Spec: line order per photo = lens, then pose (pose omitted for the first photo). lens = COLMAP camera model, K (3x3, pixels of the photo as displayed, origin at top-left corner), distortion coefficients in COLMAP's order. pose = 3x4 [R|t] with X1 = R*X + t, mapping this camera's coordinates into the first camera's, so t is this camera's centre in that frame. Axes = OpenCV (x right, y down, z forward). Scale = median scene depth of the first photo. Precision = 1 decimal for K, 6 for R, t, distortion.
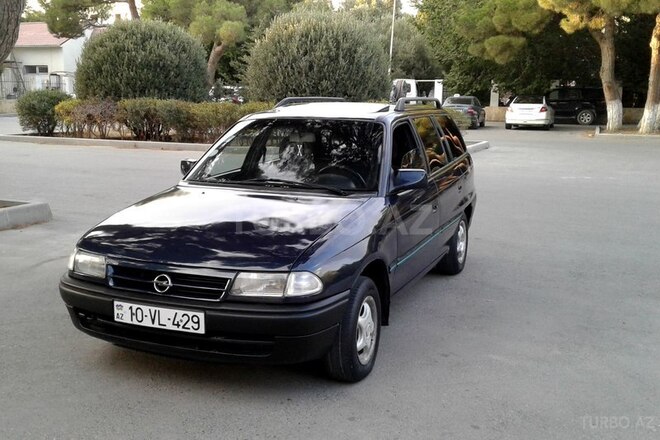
lens RADIAL K [[889.6, 0, 226.1], [0, 889.6, 219.1], [0, 0, 1]] dist [0.063831, -0.096678]
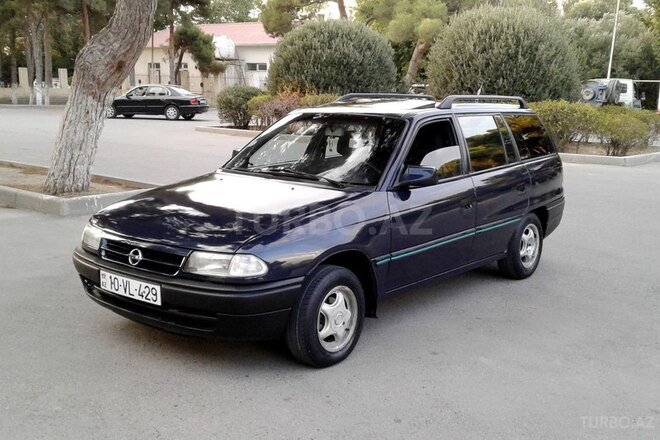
lens RADIAL K [[865.5, 0, 223.9], [0, 865.5, 209.1], [0, 0, 1]] dist [0.104393, -0.069050]
pose [[0.955424, 0.058009, -0.289481, 0.106378], [-0.059650, 0.998214, 0.003160, 0.001052], [0.289148, 0.014248, 0.957178, 0.002371]]
